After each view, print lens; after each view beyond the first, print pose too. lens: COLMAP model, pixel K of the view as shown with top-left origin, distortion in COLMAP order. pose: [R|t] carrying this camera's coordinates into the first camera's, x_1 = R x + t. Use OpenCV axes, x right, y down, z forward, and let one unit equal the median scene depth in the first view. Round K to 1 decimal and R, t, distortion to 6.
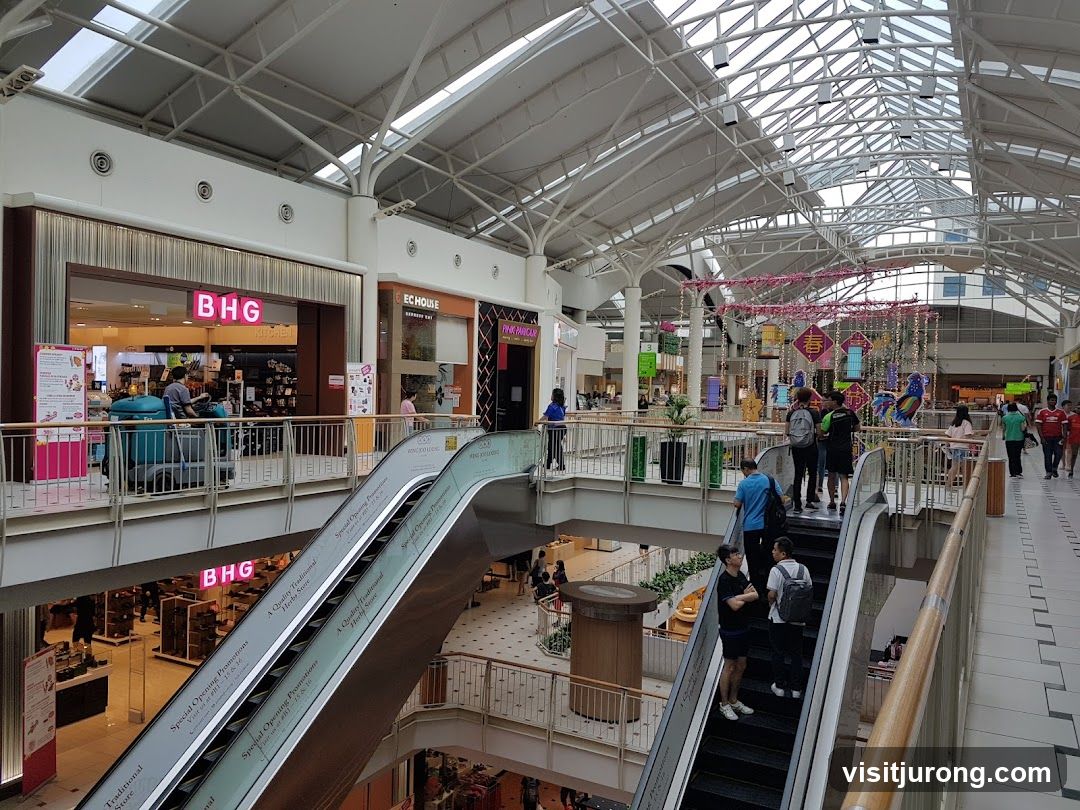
lens RADIAL K [[825.4, 0, 540.0], [0, 825.4, 405.0], [0, 0, 1]] dist [0.003743, -0.000020]
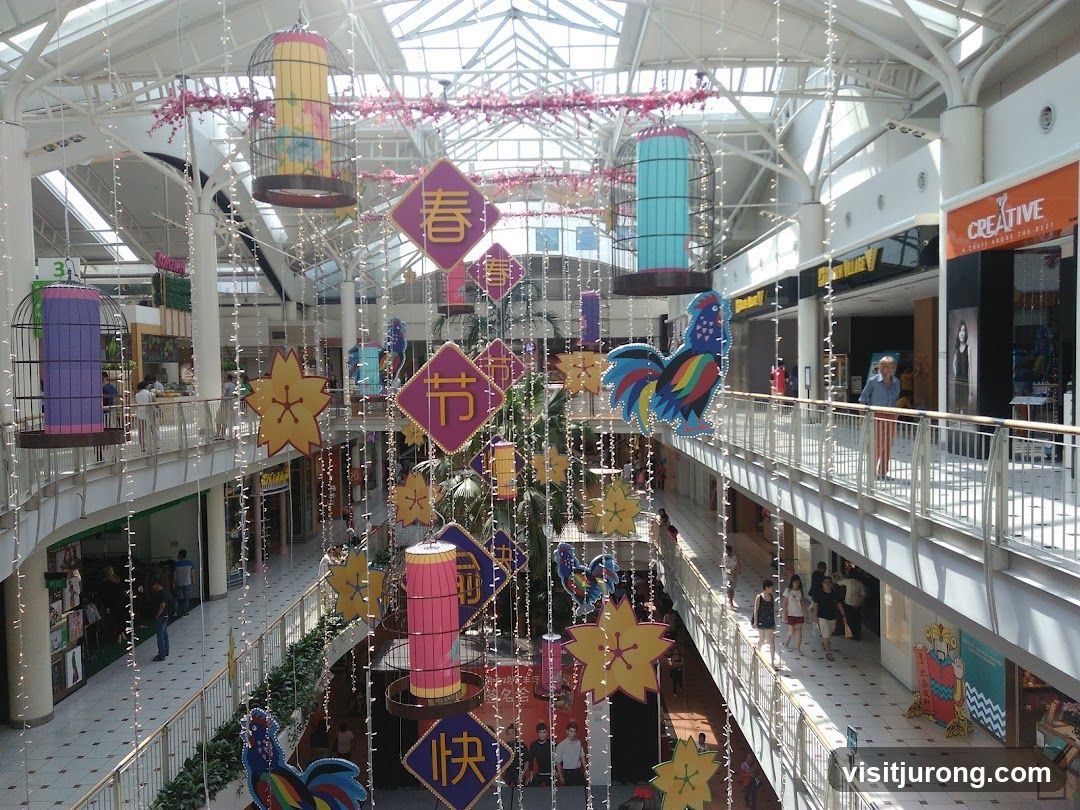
lens RADIAL K [[825.4, 0, 540.0], [0, 825.4, 405.0], [0, 0, 1]] dist [0.003743, -0.000020]
pose [[0.878743, -0.058919, 0.473645, 0.114775], [0.048544, 0.998238, 0.034112, -0.001873], [-0.474821, -0.006983, 0.880055, 0.396346]]
